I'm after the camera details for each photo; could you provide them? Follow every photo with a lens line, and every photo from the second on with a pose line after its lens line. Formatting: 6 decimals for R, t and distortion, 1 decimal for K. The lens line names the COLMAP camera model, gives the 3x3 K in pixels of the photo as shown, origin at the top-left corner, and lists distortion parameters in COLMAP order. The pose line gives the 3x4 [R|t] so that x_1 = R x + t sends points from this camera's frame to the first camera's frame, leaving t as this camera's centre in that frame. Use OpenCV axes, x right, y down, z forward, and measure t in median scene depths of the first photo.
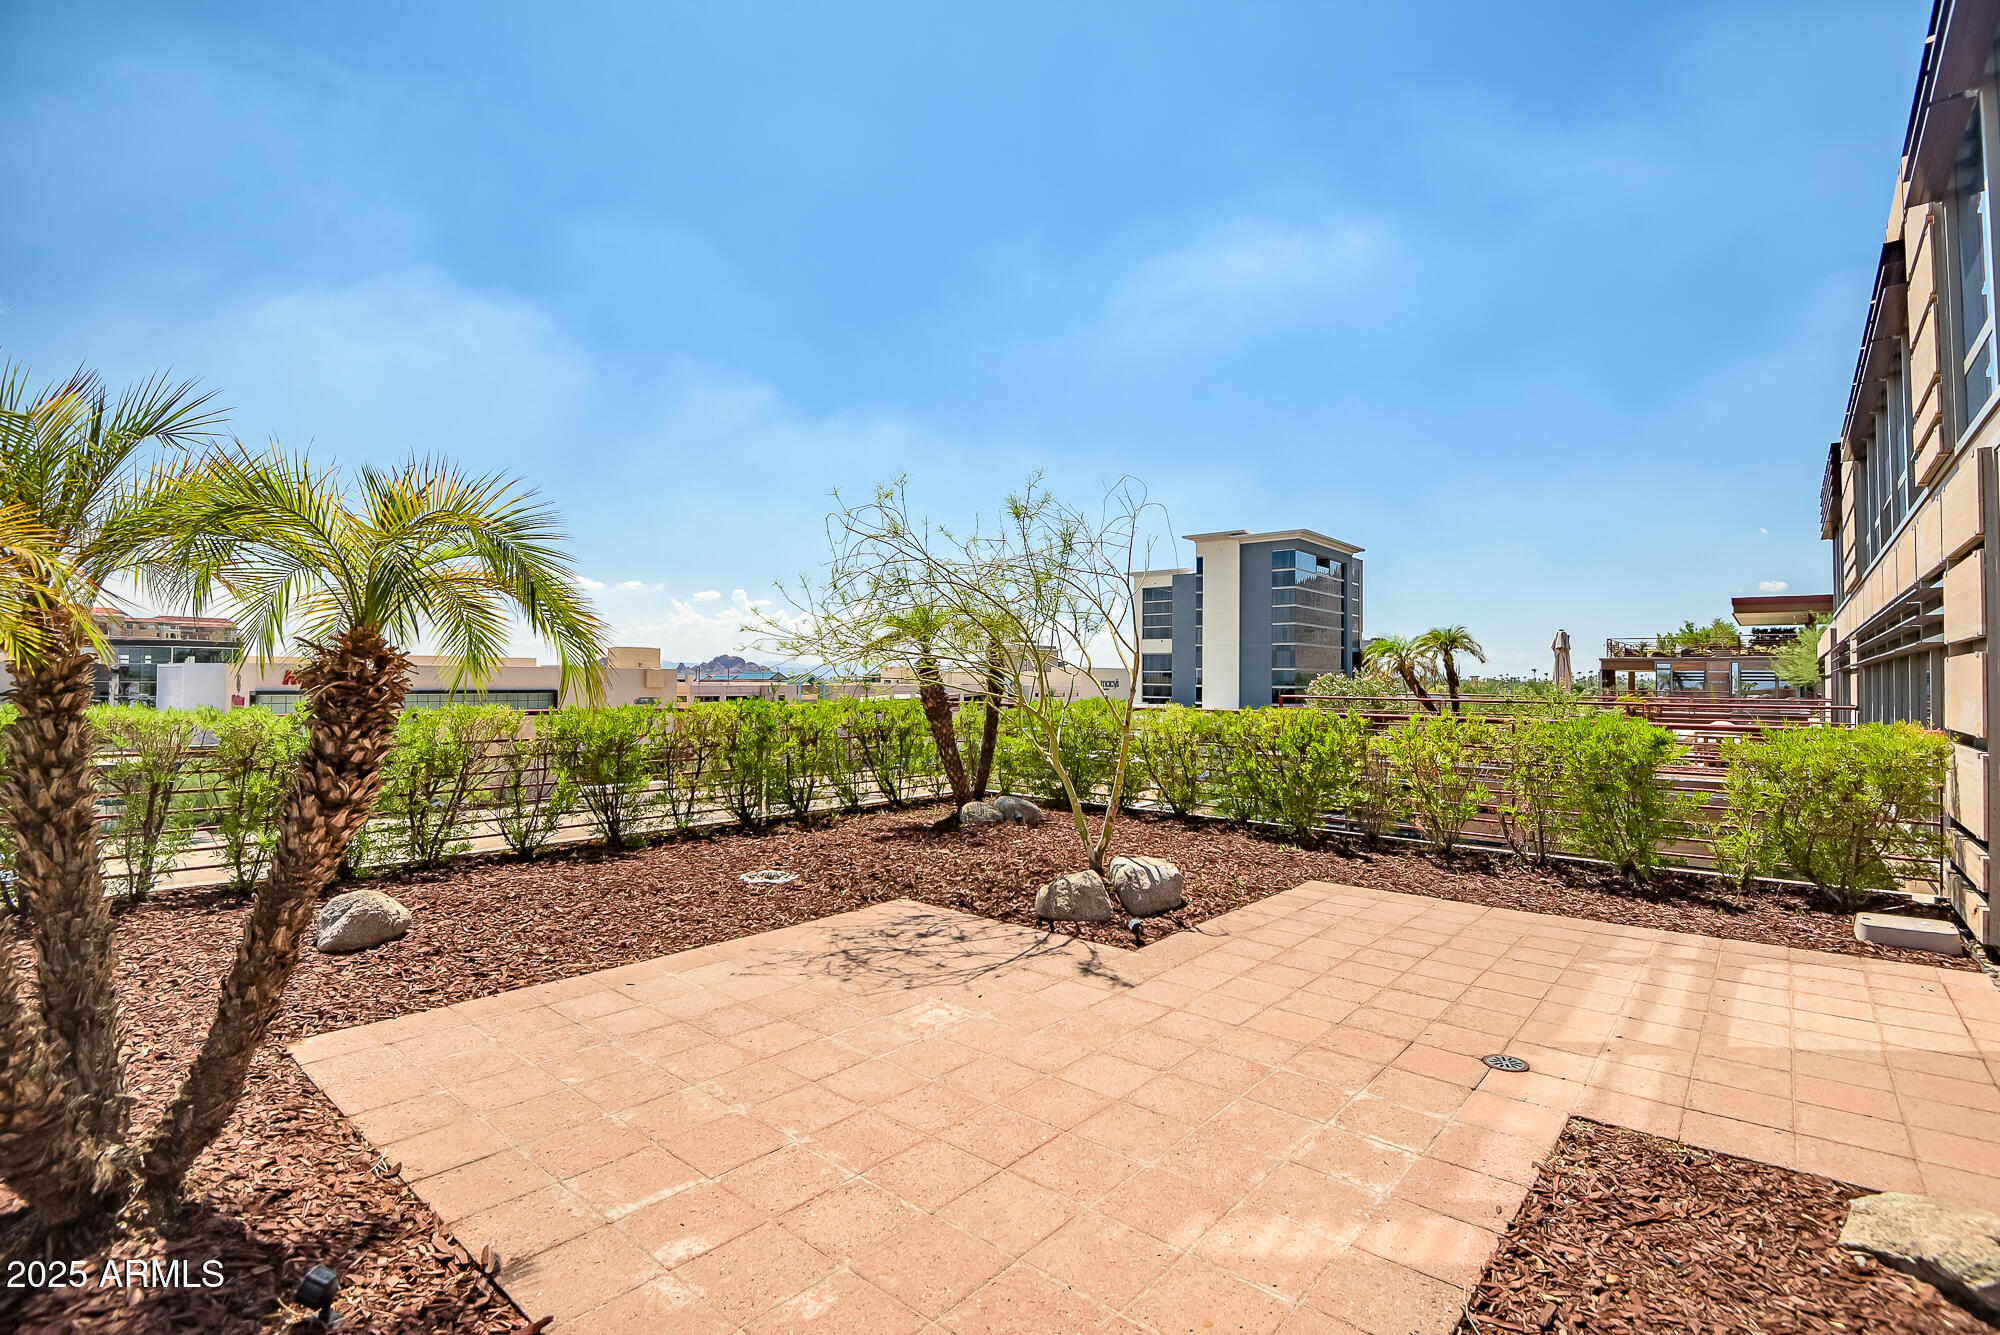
lens RADIAL K [[903.7, 0, 1008.2], [0, 903.7, 666.2], [0, 0, 1]] dist [0.026722, -0.026983]
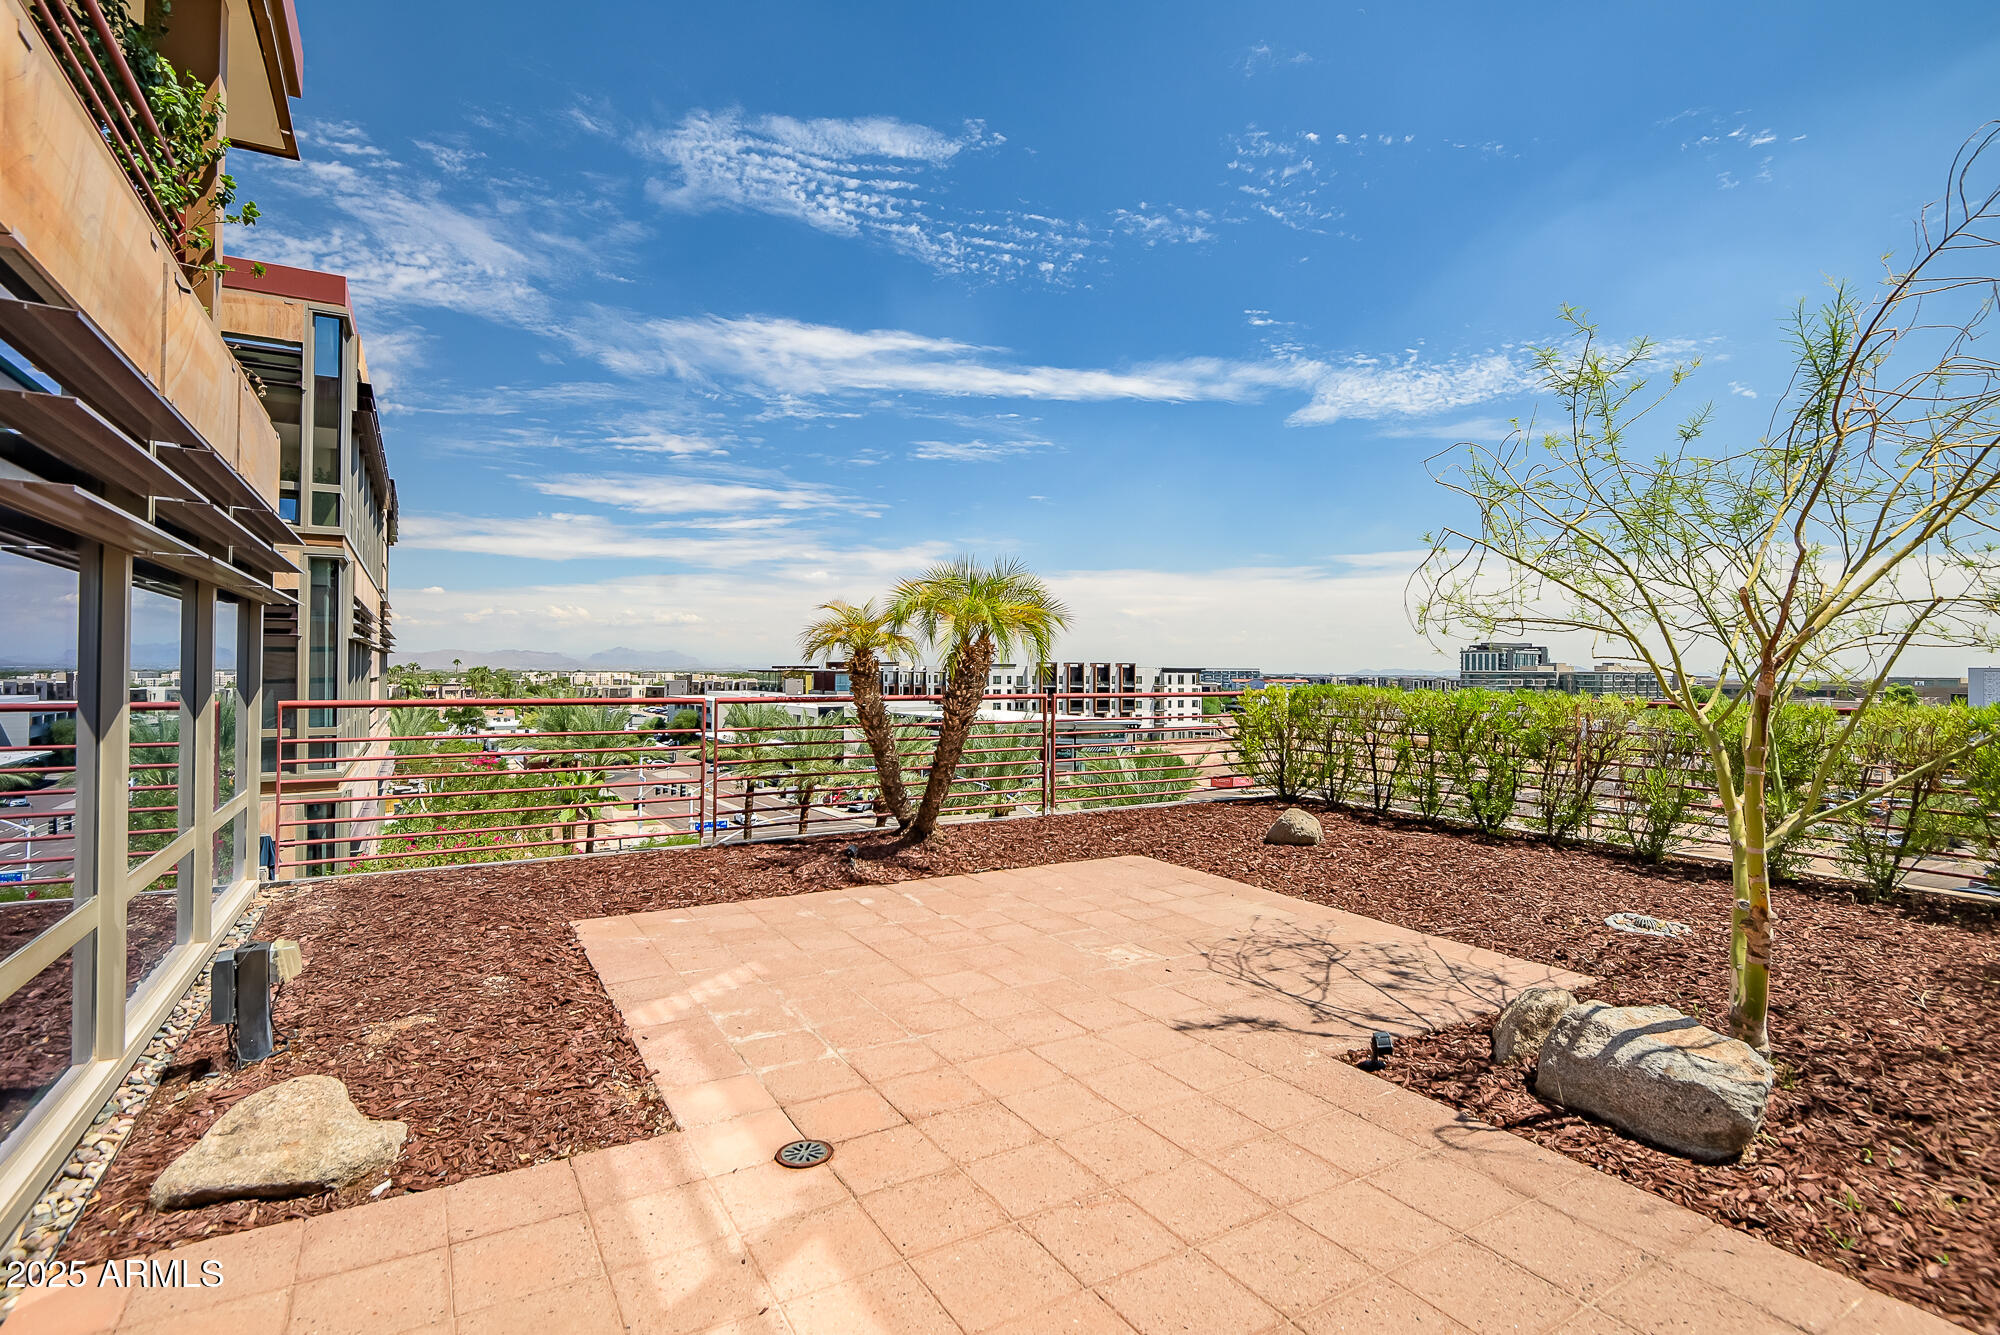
lens RADIAL K [[956.3, 0, 1005.0], [0, 956.3, 664.8], [0, 0, 1]] dist [0.055066, -0.055402]
pose [[-0.312238, -0.020042, -0.949793, 1.055957], [0.003493, 0.999746, -0.022245, 0.053004], [0.949998, -0.010263, -0.312088, 1.188684]]
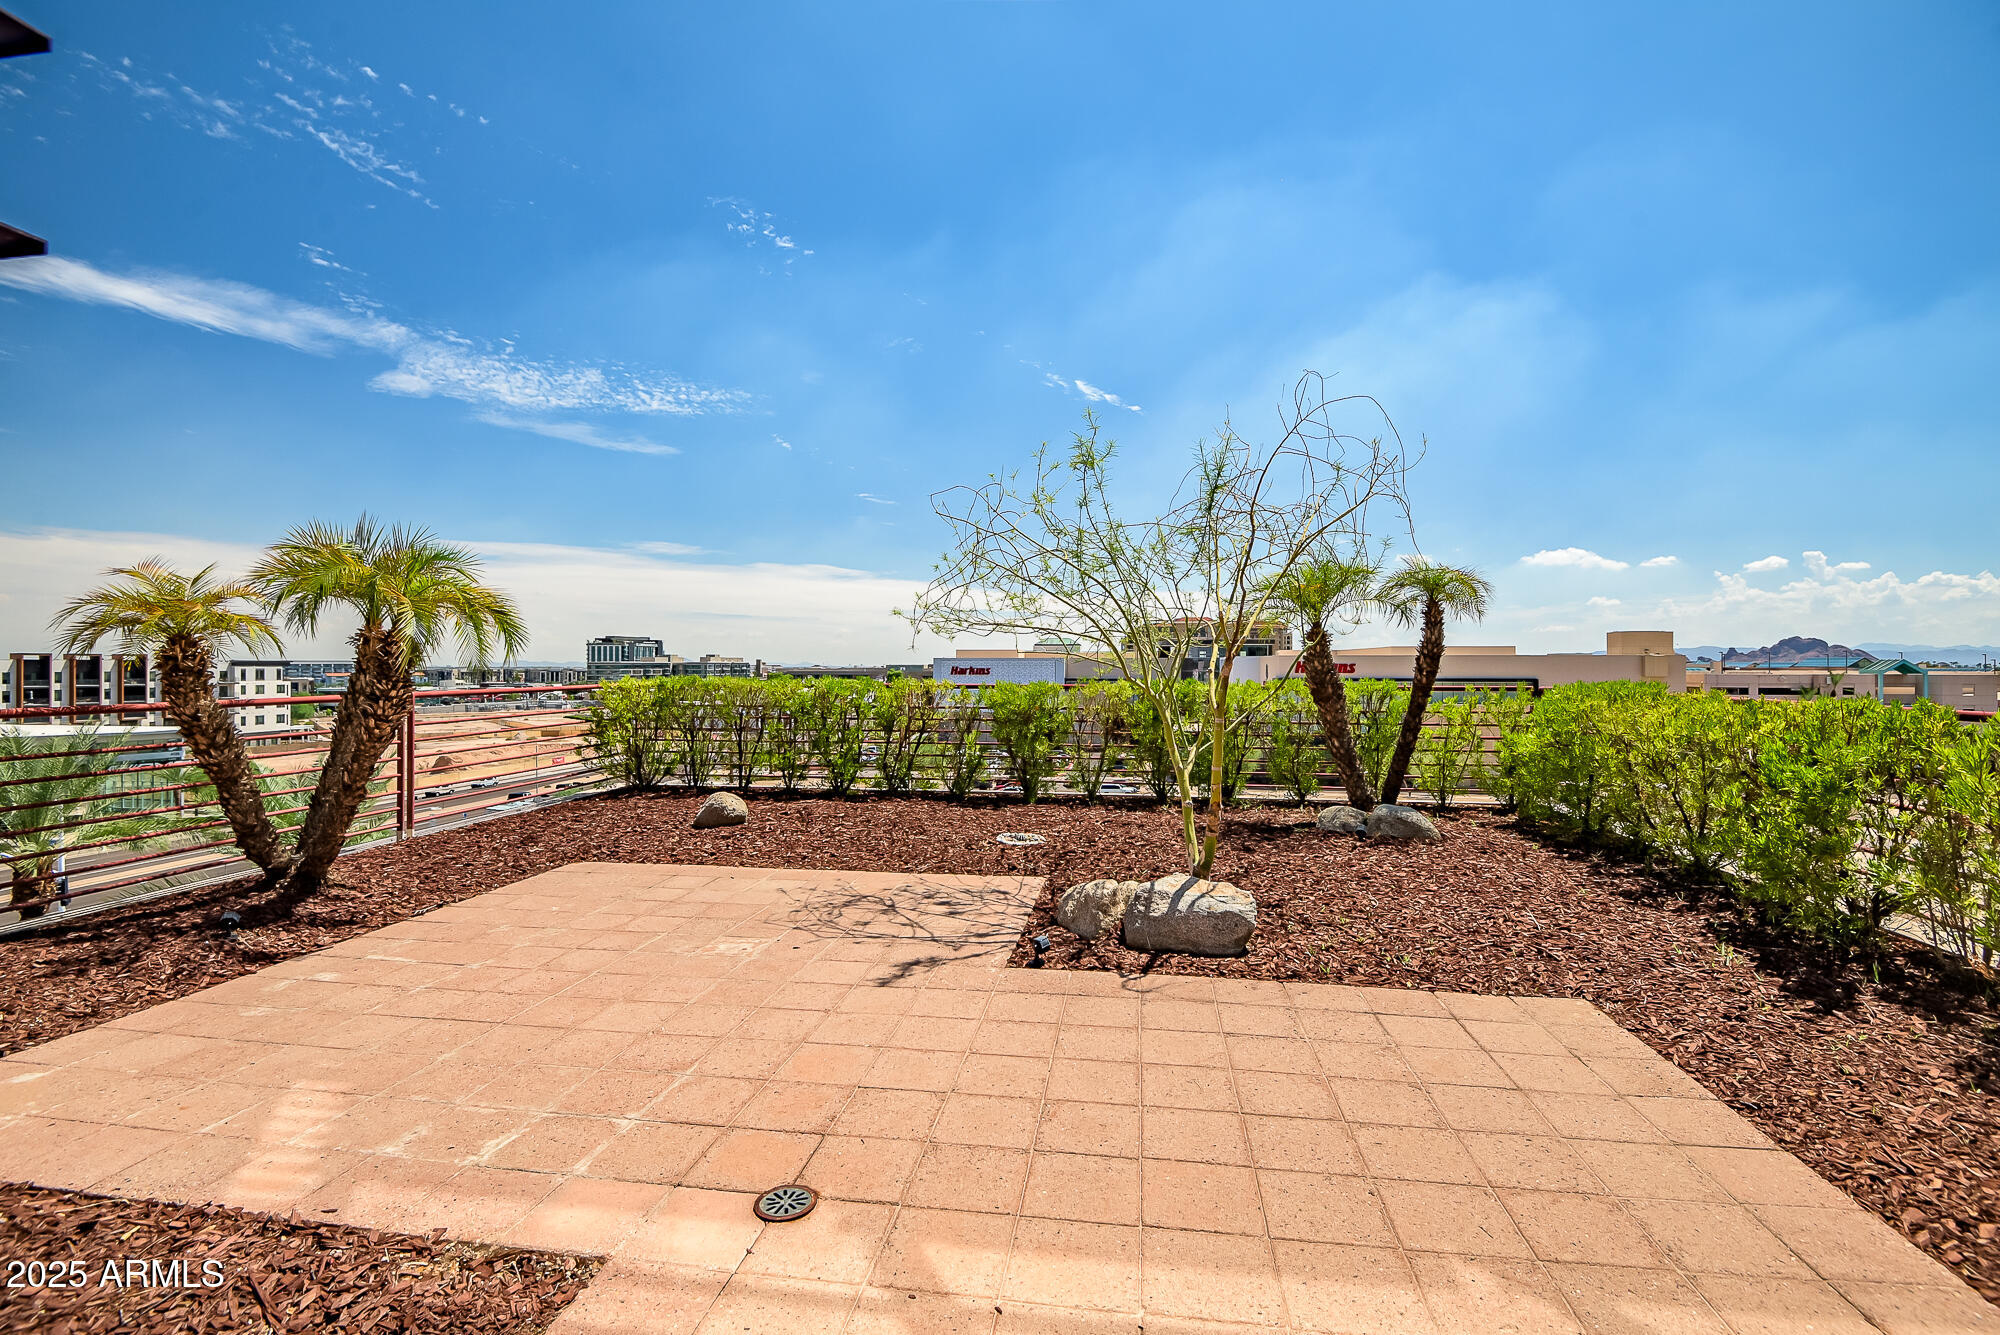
lens RADIAL K [[903.7, 0, 1008.2], [0, 903.7, 666.2], [0, 0, 1]] dist [0.026722, -0.026983]
pose [[0.529812, -0.010927, -0.848045, 1.014817], [0.019843, 0.999803, -0.000486, 0.044774], [0.847883, -0.016570, 0.529924, 0.673632]]
